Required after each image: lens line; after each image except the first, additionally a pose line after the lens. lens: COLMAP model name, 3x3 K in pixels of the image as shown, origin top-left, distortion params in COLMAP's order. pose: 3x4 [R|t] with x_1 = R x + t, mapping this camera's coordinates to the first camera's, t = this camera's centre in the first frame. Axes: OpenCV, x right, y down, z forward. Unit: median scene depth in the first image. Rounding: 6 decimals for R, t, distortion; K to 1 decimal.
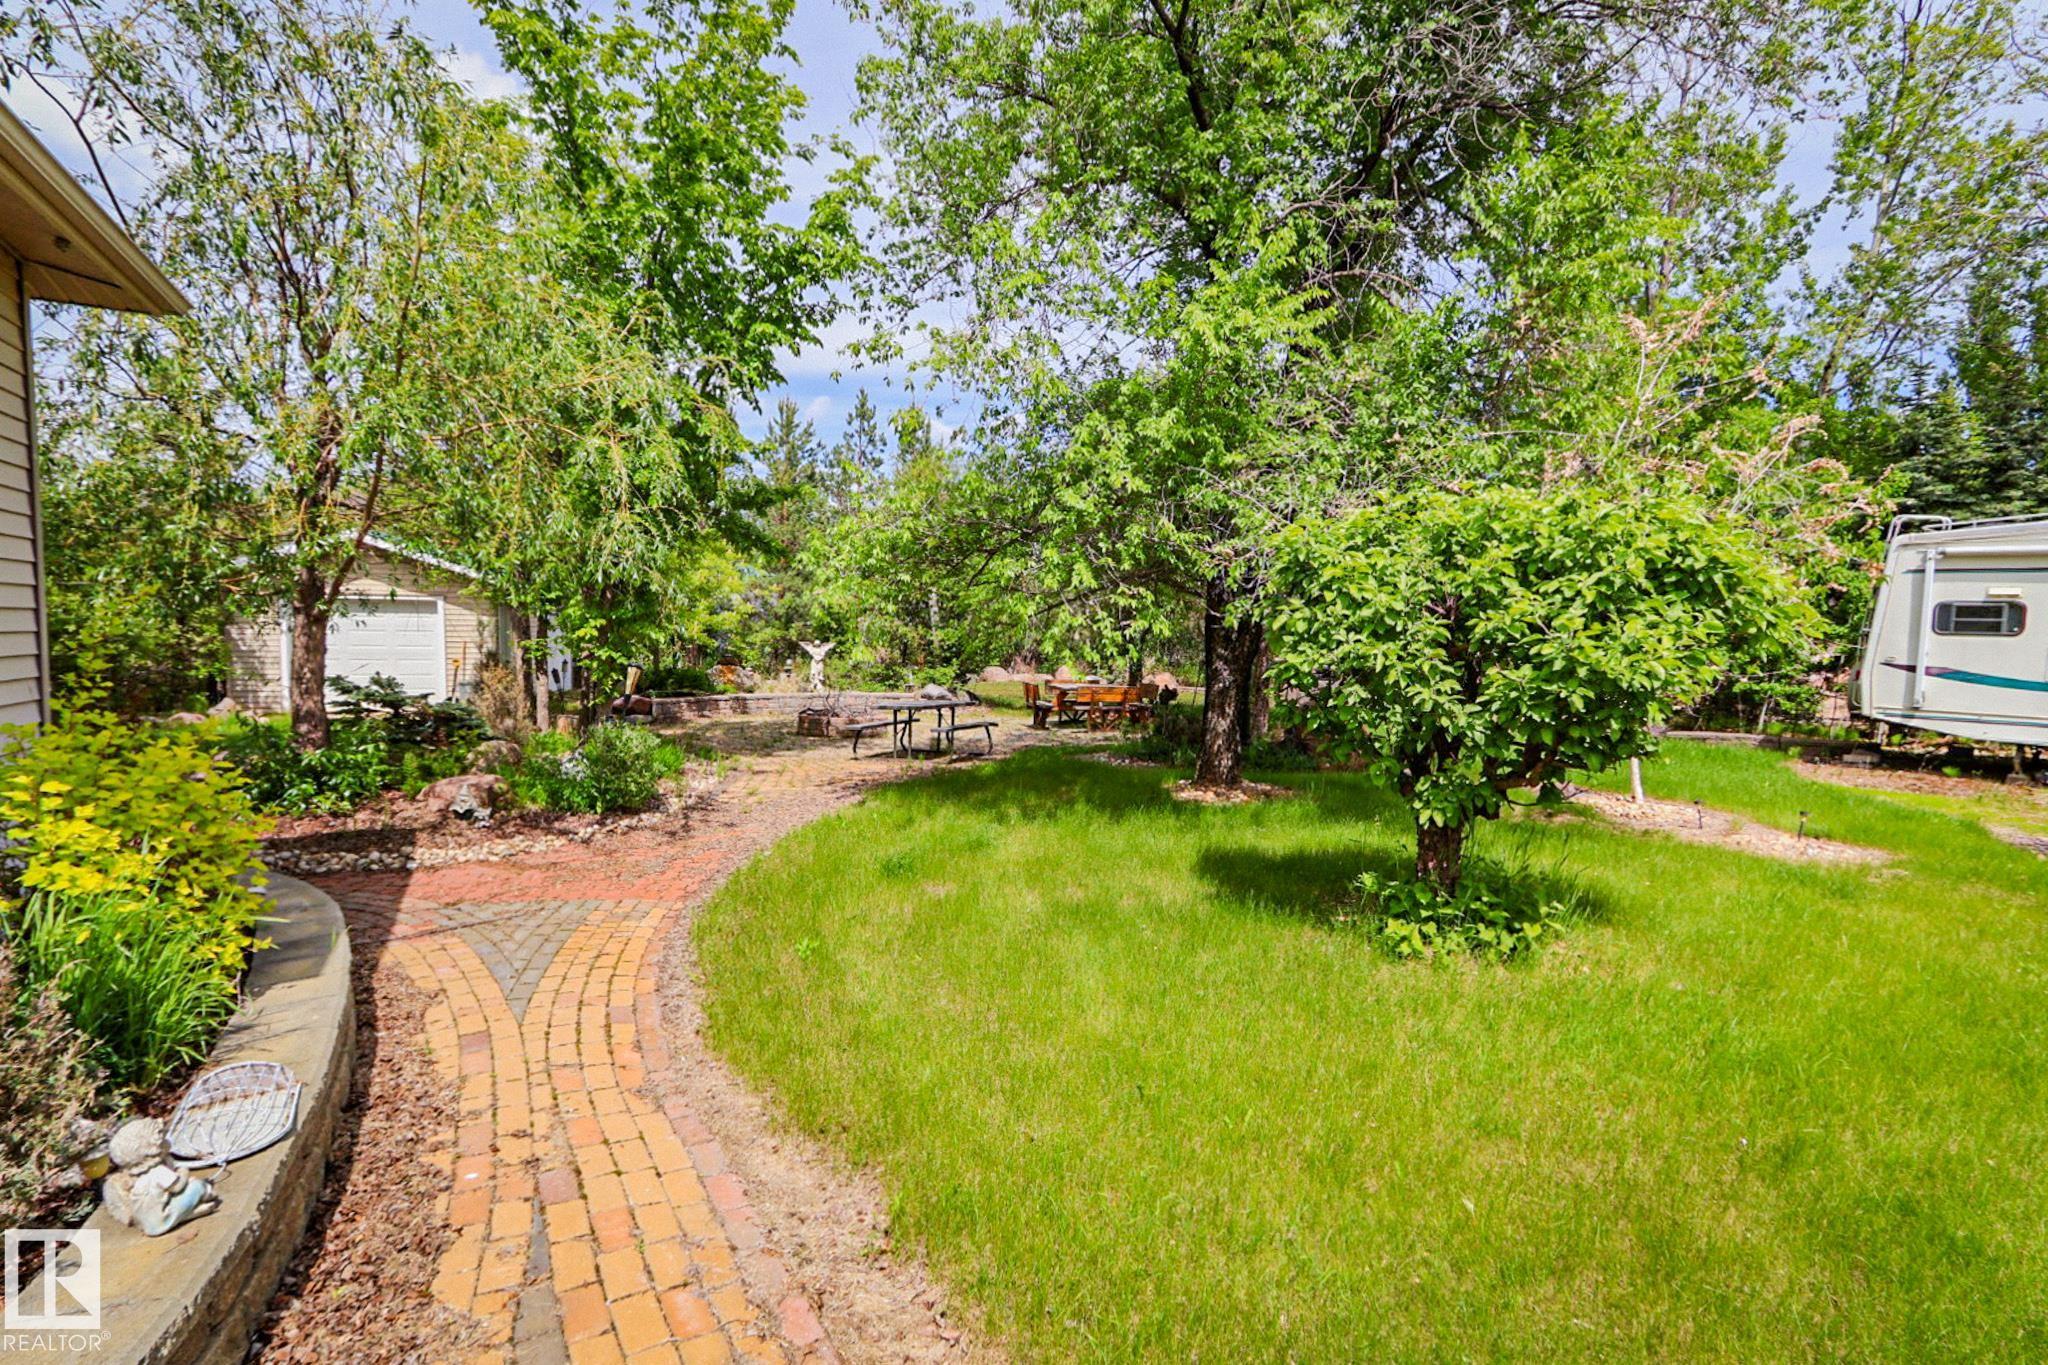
lens RADIAL K [[987.2, 0, 1022.3], [0, 987.2, 695.3], [0, 0, 1]] dist [0.001792, -0.000261]
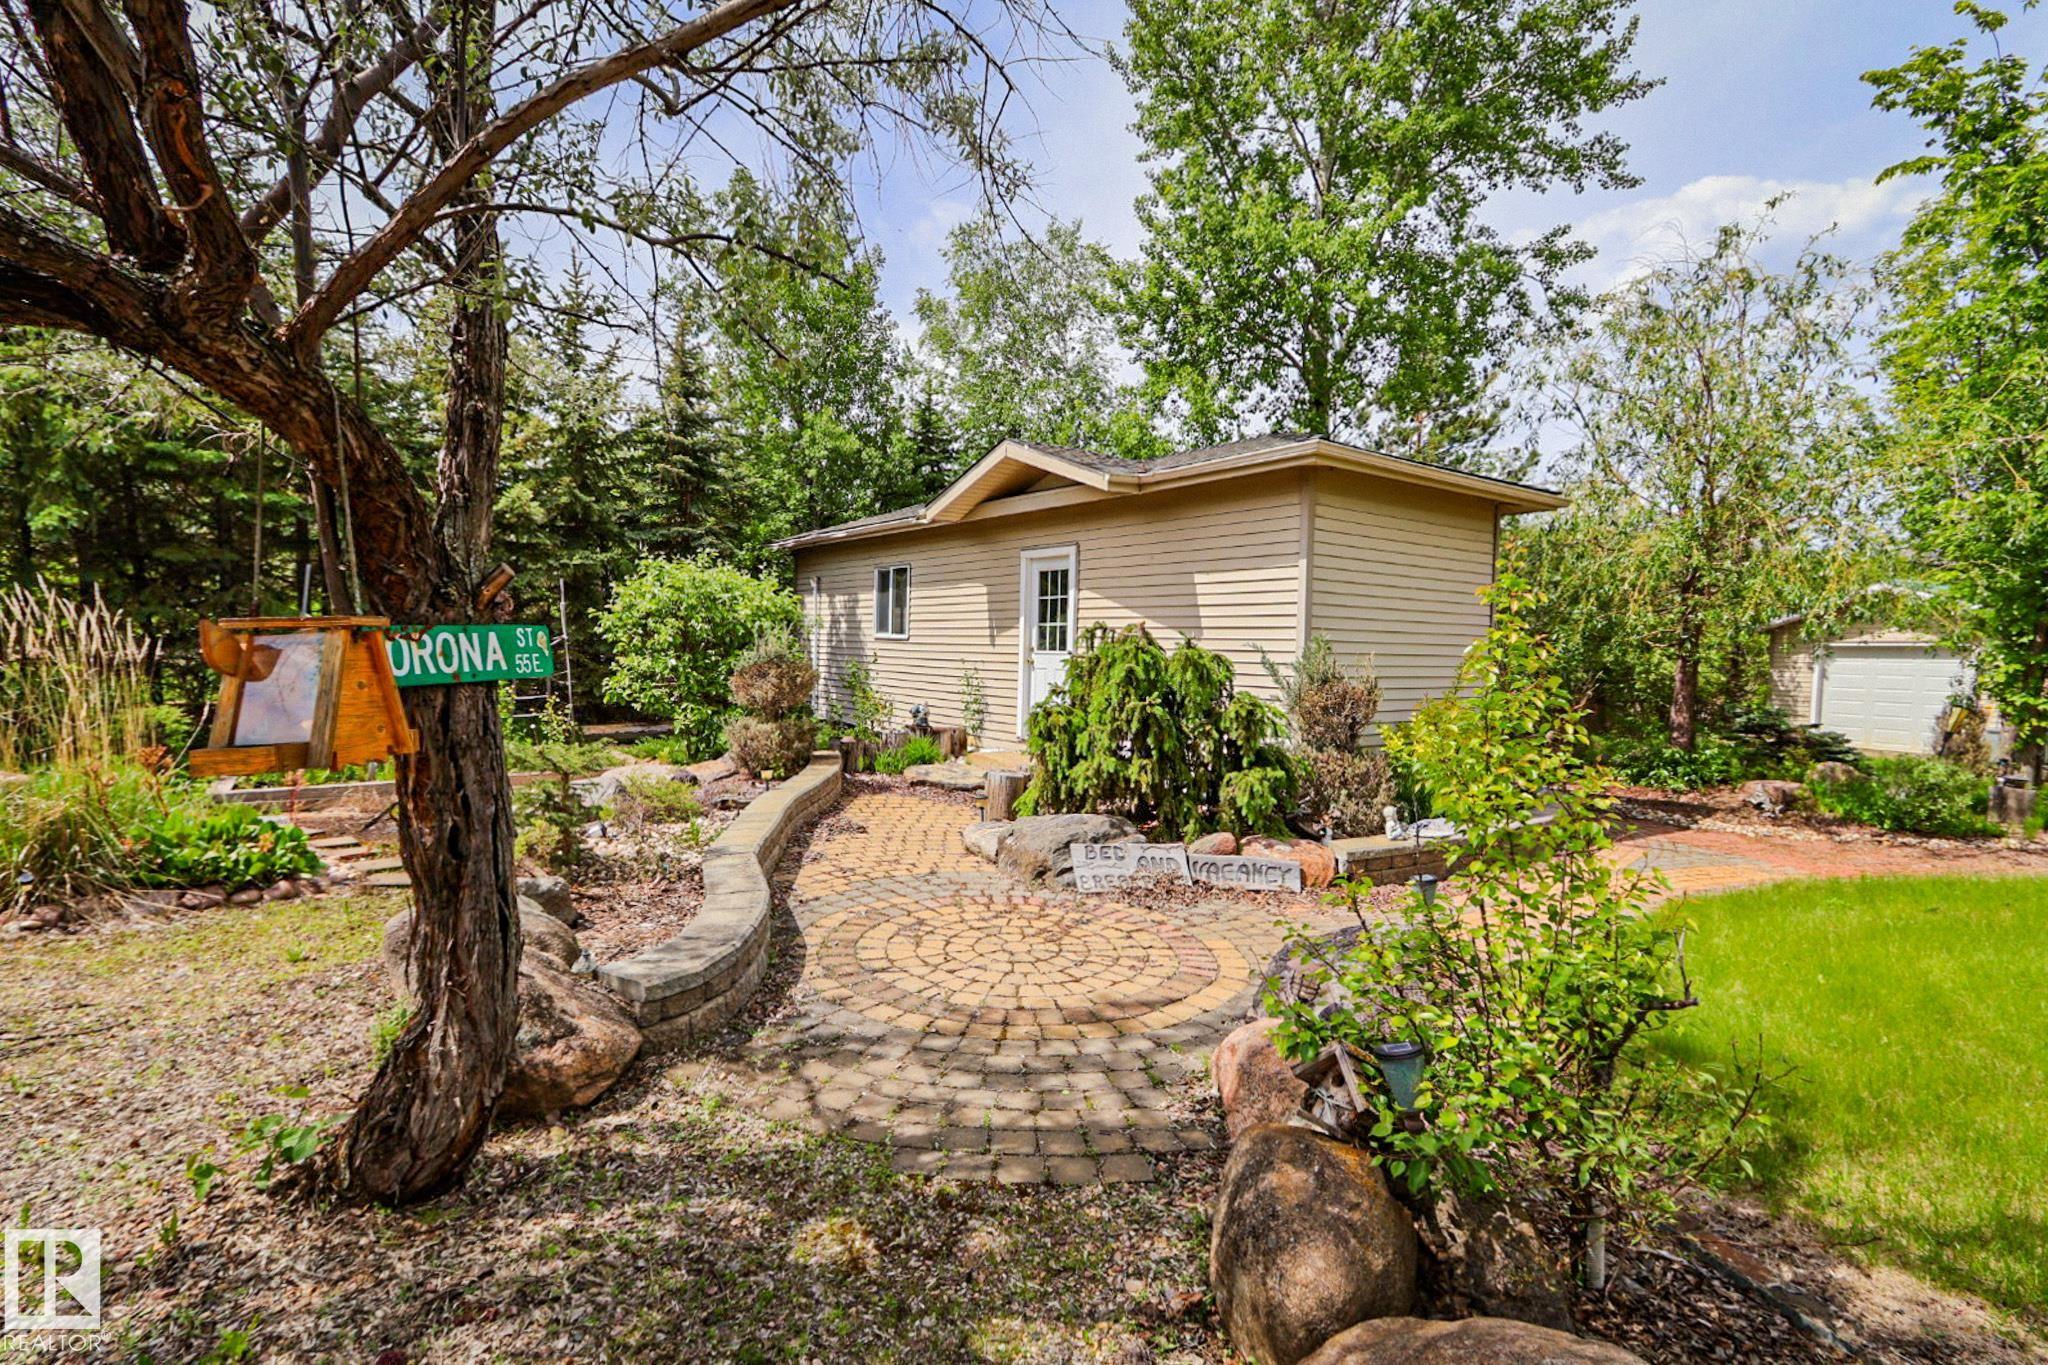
lens RADIAL K [[948.7, 0, 1020.6], [0, 948.7, 698.1], [0, 0, 1]] dist [0.008774, 0.000819]
pose [[0.125626, 0.040258, -0.991261, 0.300592], [-0.081870, 0.996189, 0.030083, 0.007686], [0.988694, 0.077375, 0.128443, -0.091436]]
